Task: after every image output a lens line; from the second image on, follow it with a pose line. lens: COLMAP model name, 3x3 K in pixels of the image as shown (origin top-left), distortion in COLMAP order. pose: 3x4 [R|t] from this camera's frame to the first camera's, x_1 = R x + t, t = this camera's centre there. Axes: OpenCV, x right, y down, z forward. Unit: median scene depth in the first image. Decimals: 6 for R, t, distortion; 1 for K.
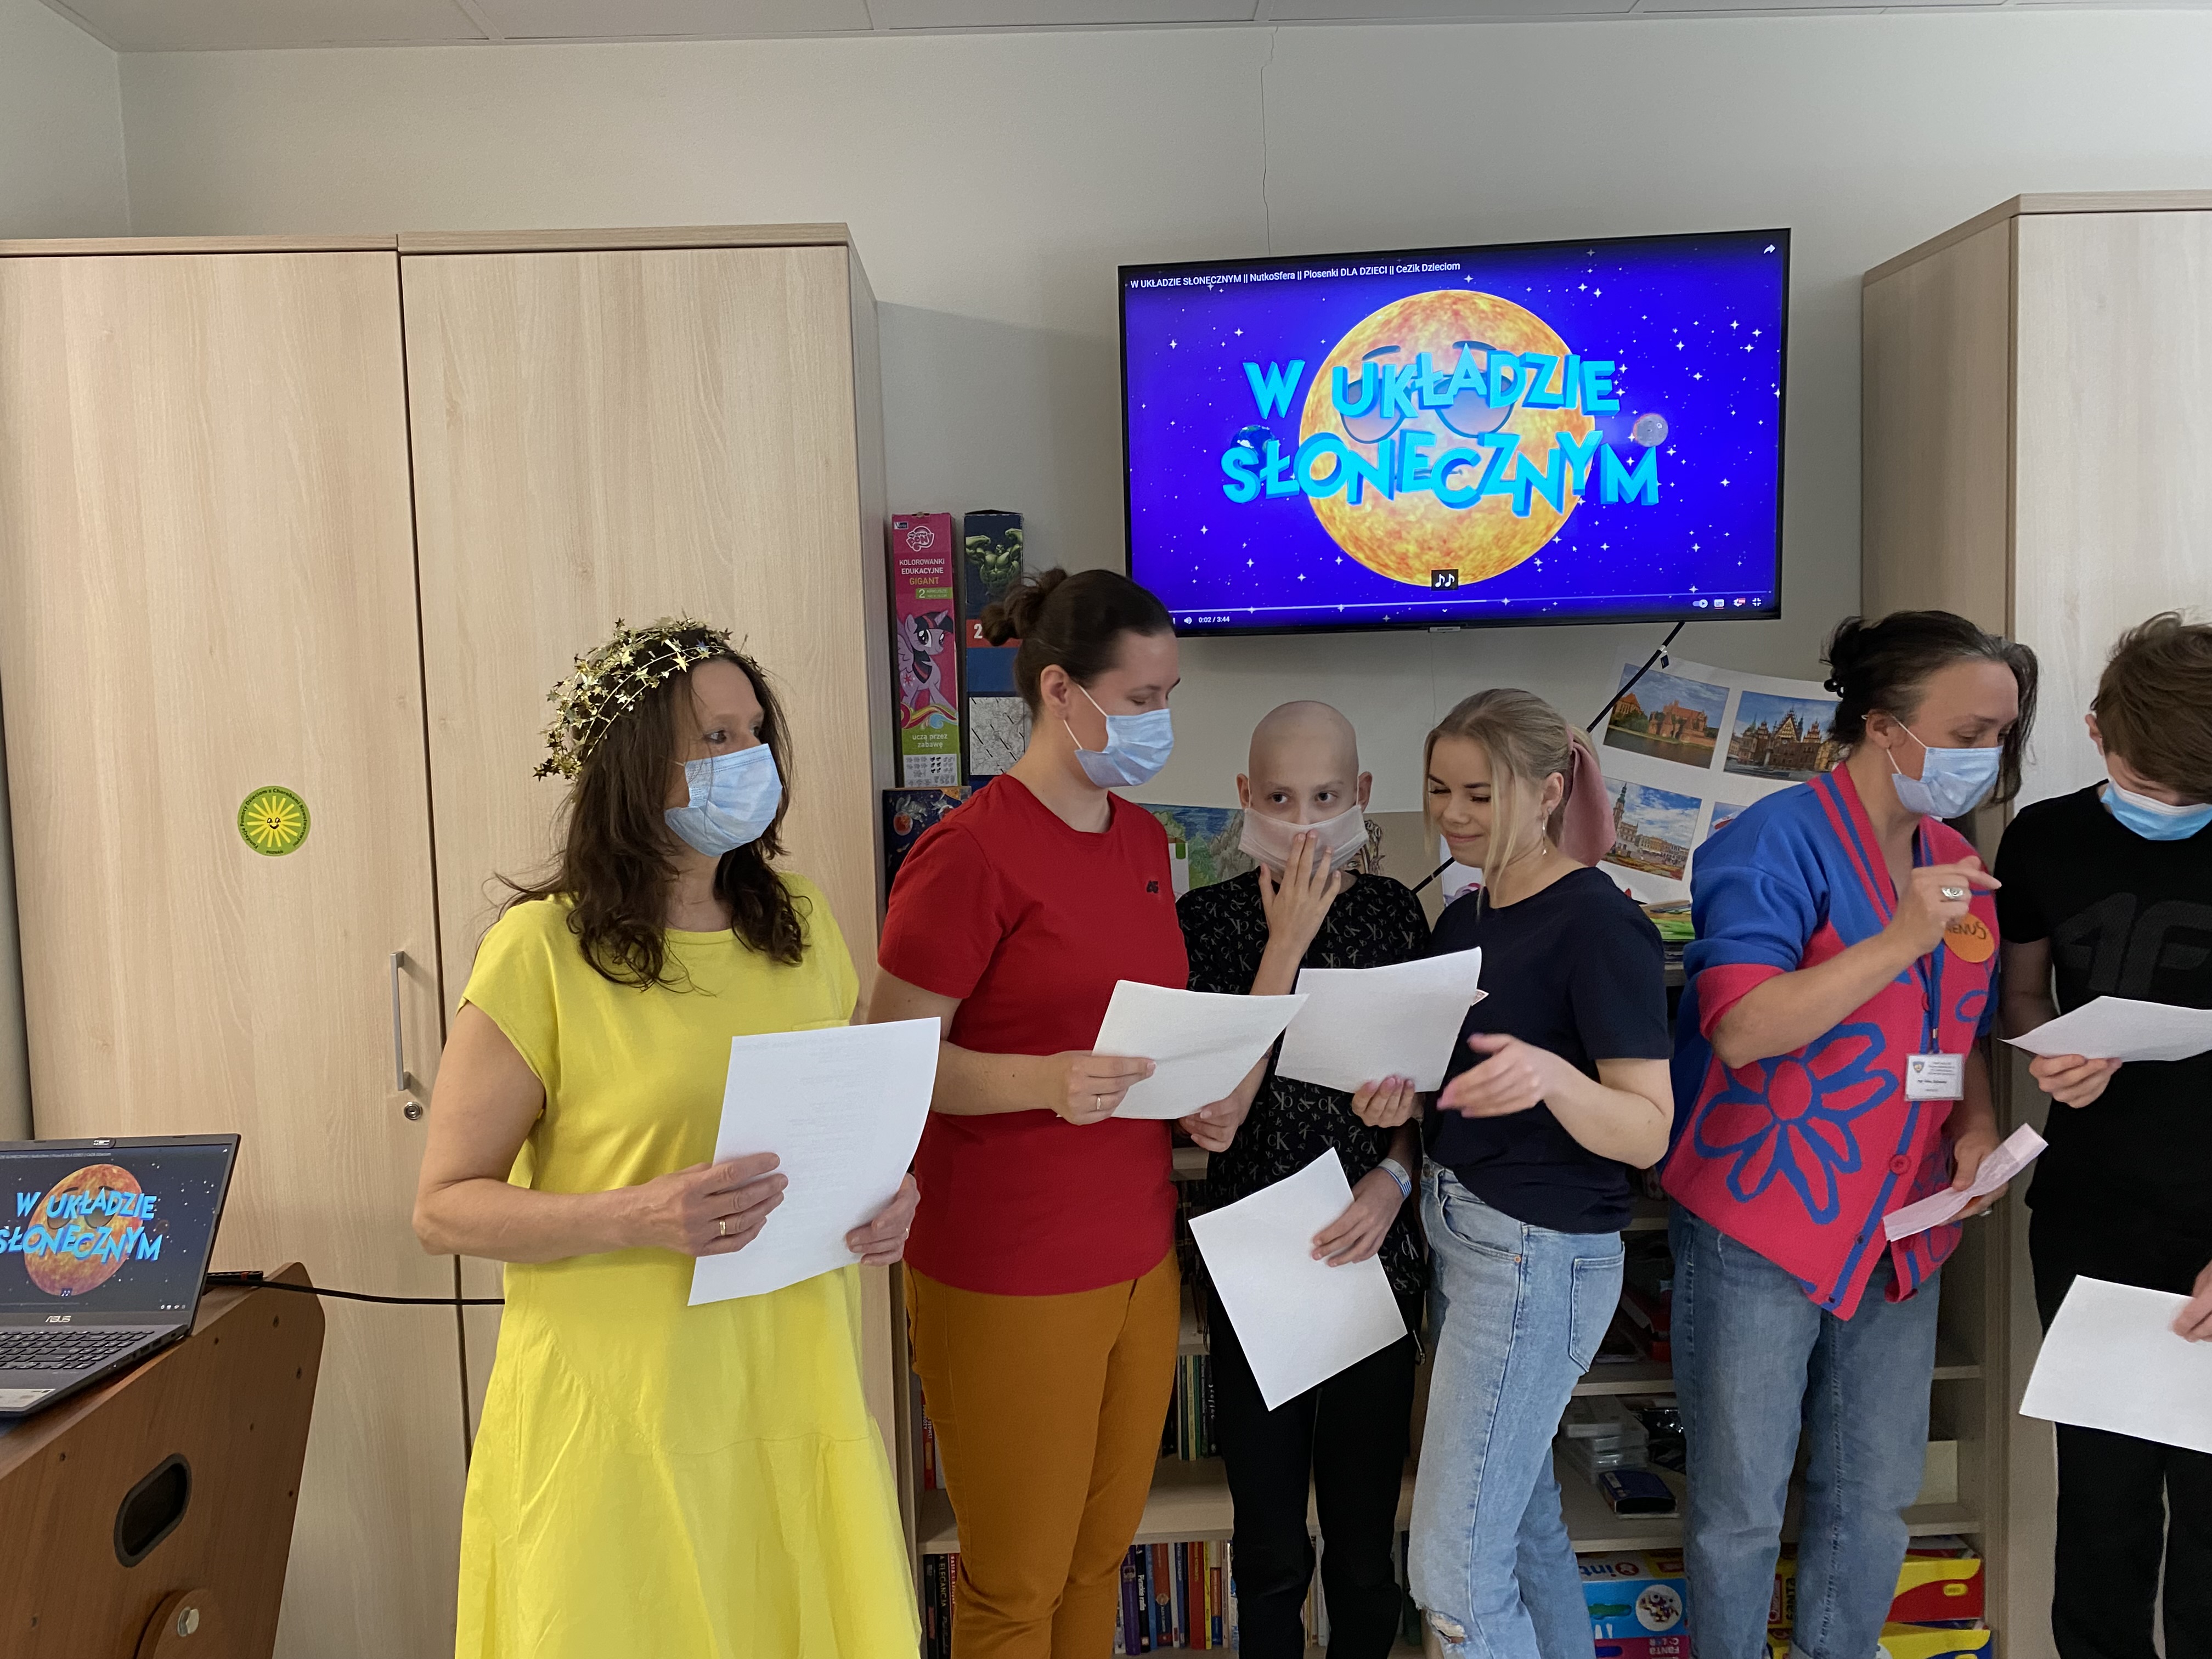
lens RADIAL K [[1674.0, 0, 1106.0], [0, 1674.0, 829.5], [0, 0, 1]] dist [0.005144, -0.006265]
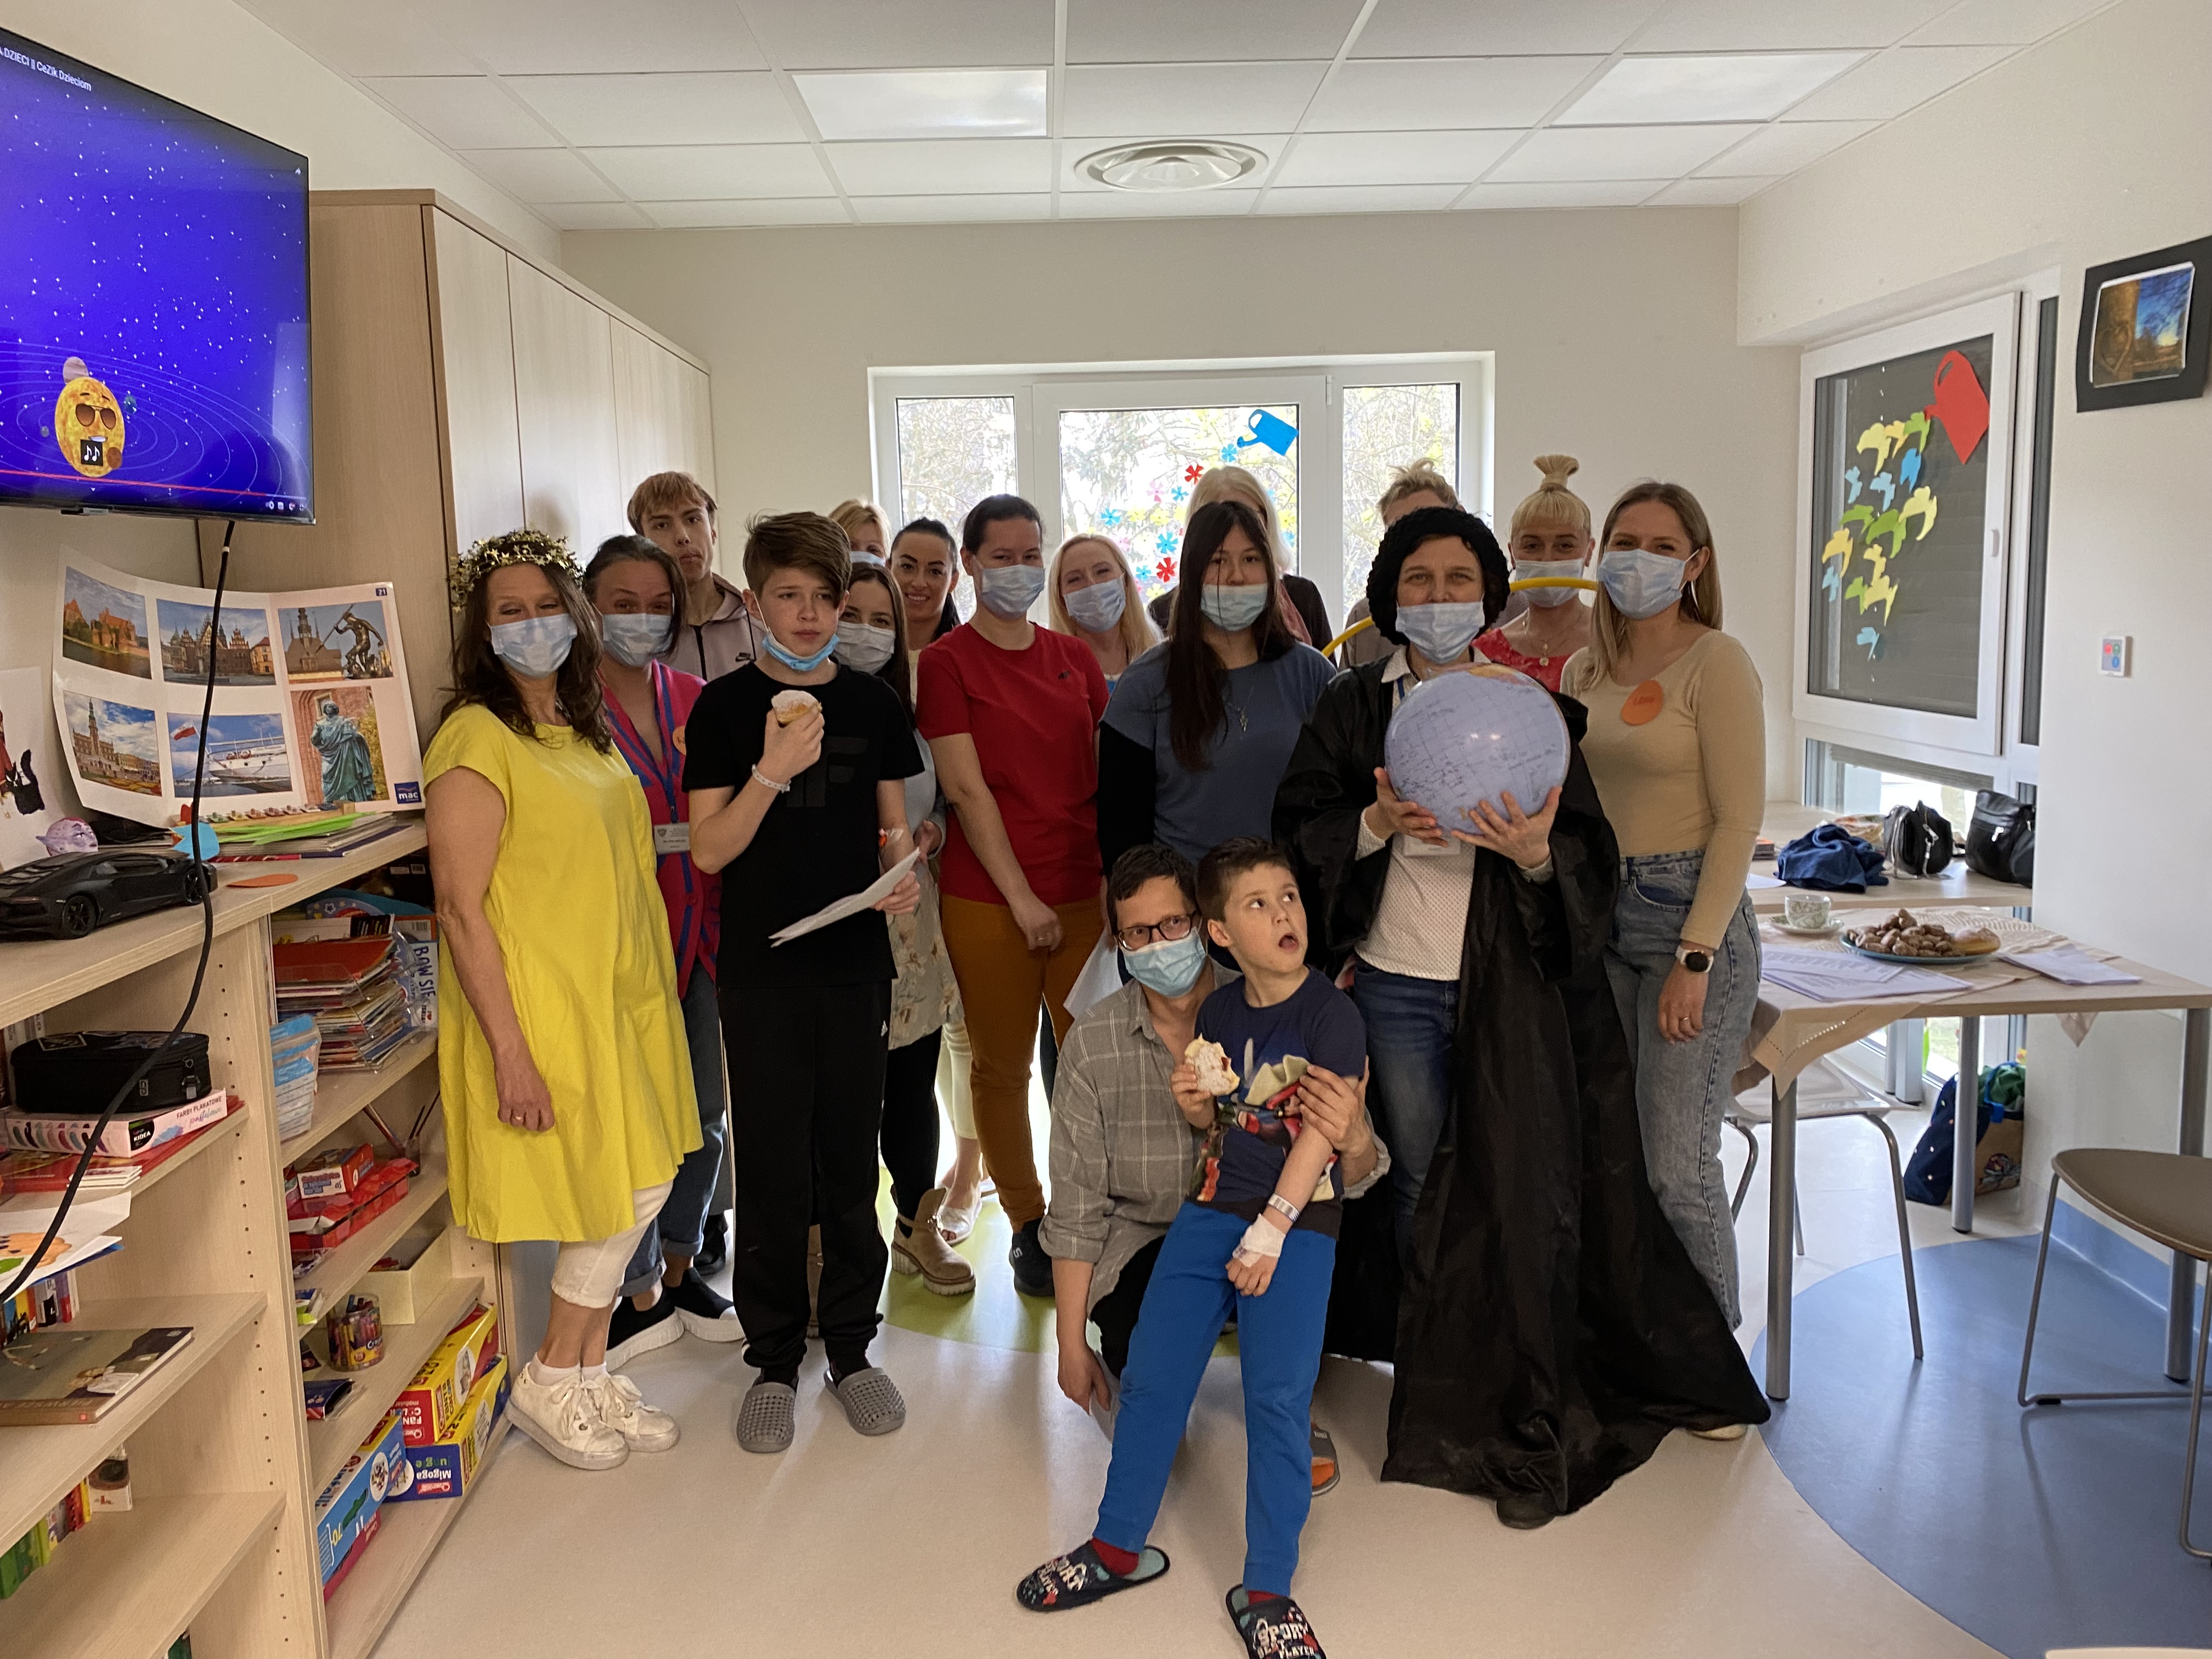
lens RADIAL K [[1711.7, 0, 1106.0], [0, 1711.7, 829.5], [0, 0, 1]] dist [-0.039127, -0.001589]
pose [[-0.024582, -0.104770, 0.994193, -0.661867], [0.104843, 0.988739, 0.106787, 0.002834], [-0.994185, 0.106859, -0.013321, 0.508188]]
